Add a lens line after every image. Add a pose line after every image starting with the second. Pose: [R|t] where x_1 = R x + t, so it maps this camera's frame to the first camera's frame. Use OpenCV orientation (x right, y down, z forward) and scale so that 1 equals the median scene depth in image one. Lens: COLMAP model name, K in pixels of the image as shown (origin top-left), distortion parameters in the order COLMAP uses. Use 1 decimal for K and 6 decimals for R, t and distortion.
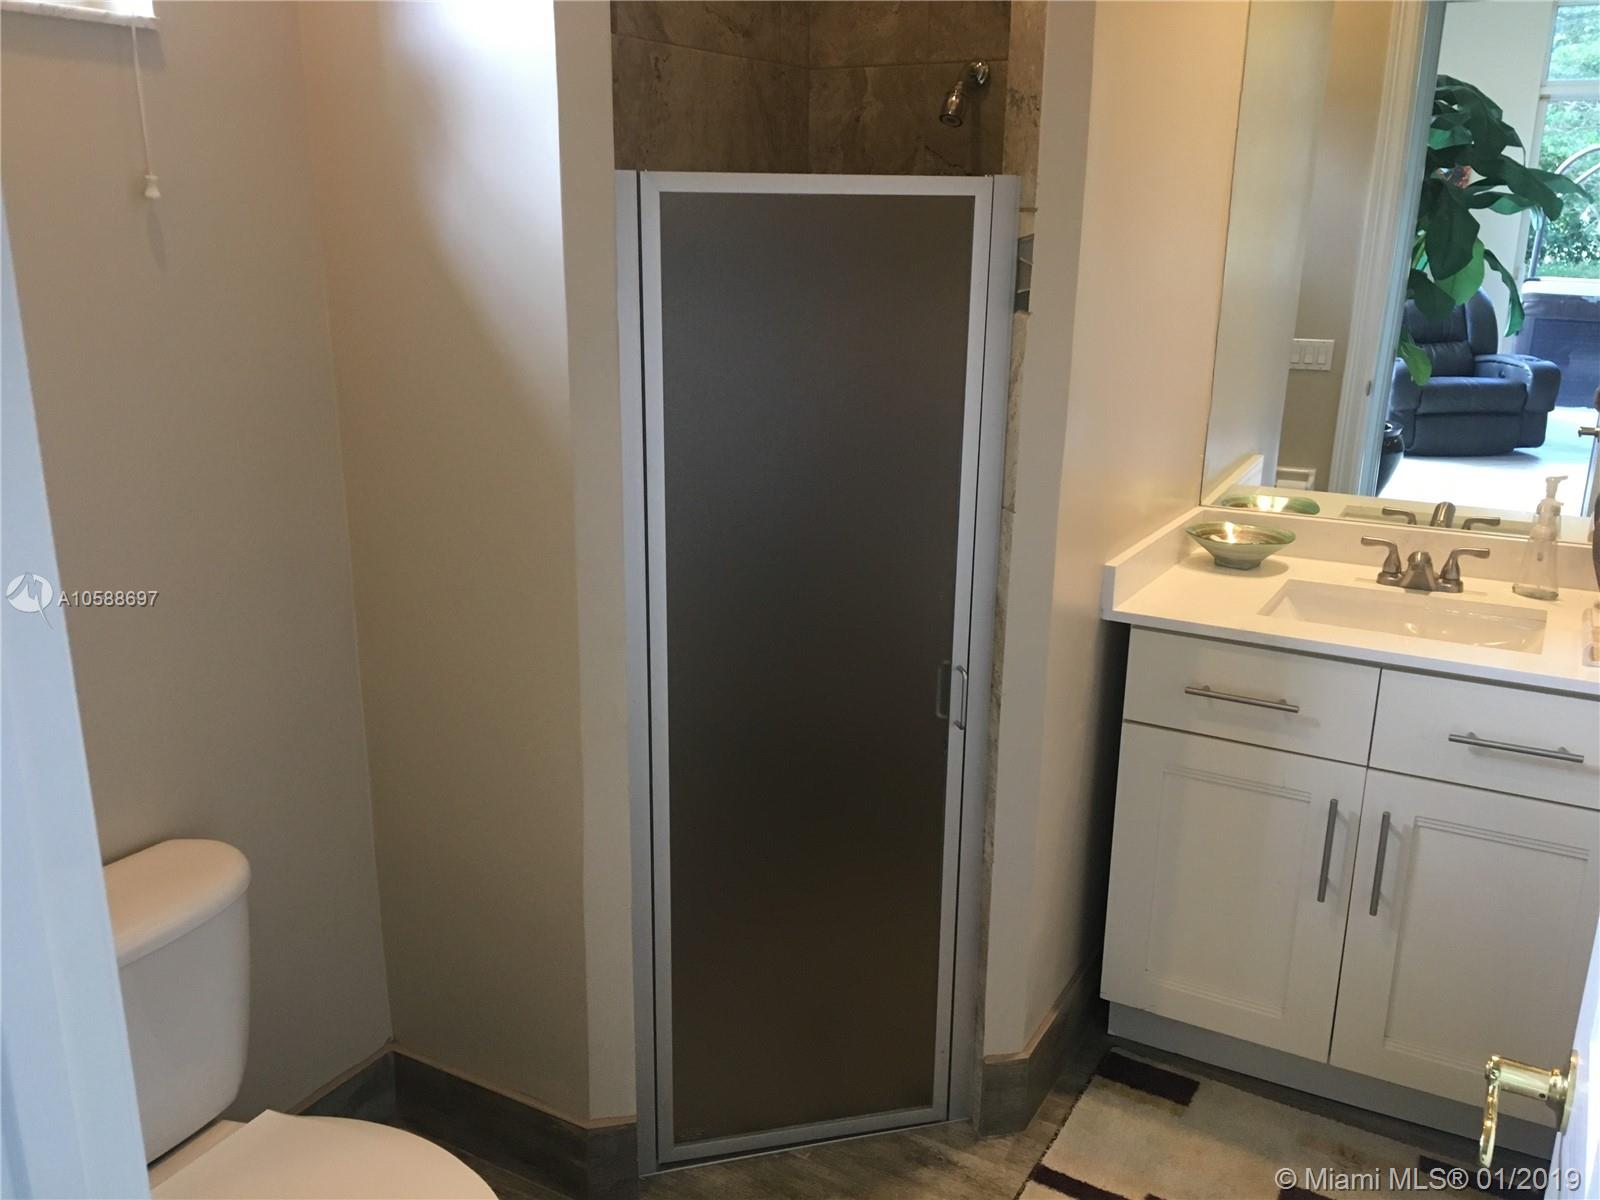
lens RADIAL K [[1349.9, 0, 799.5], [0, 1349.9, 601.0], [0, 0, 1]] dist [0.055593, -0.085366]
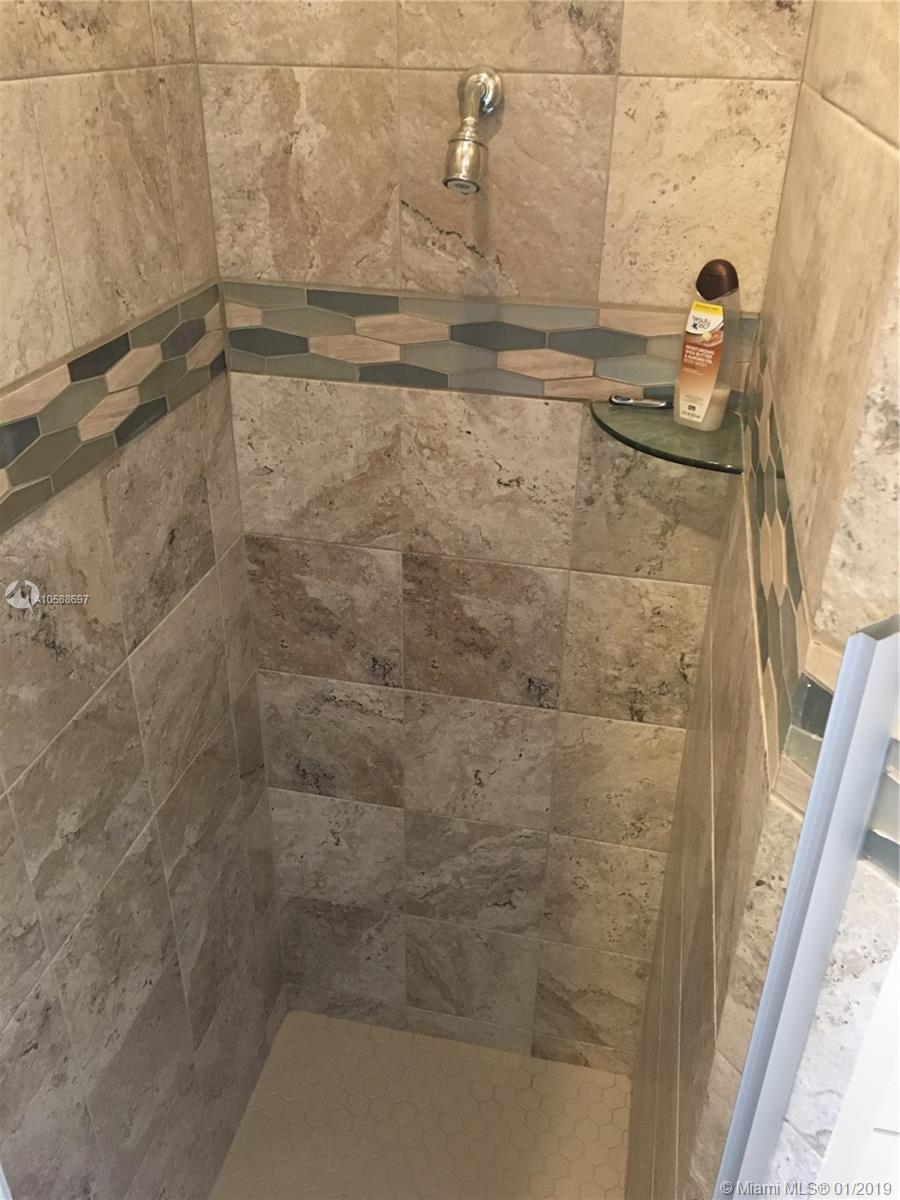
lens RADIAL K [[1012.4, 0, 448.9], [0, 1012.4, 599.6], [0, 0, 1]] dist [0.055593, -0.085366]
pose [[0.958383, -0.140862, 0.248314, -0.034754], [0.077506, 0.965509, 0.248568, -0.266889], [-0.274763, -0.218978, 0.936245, 0.484370]]
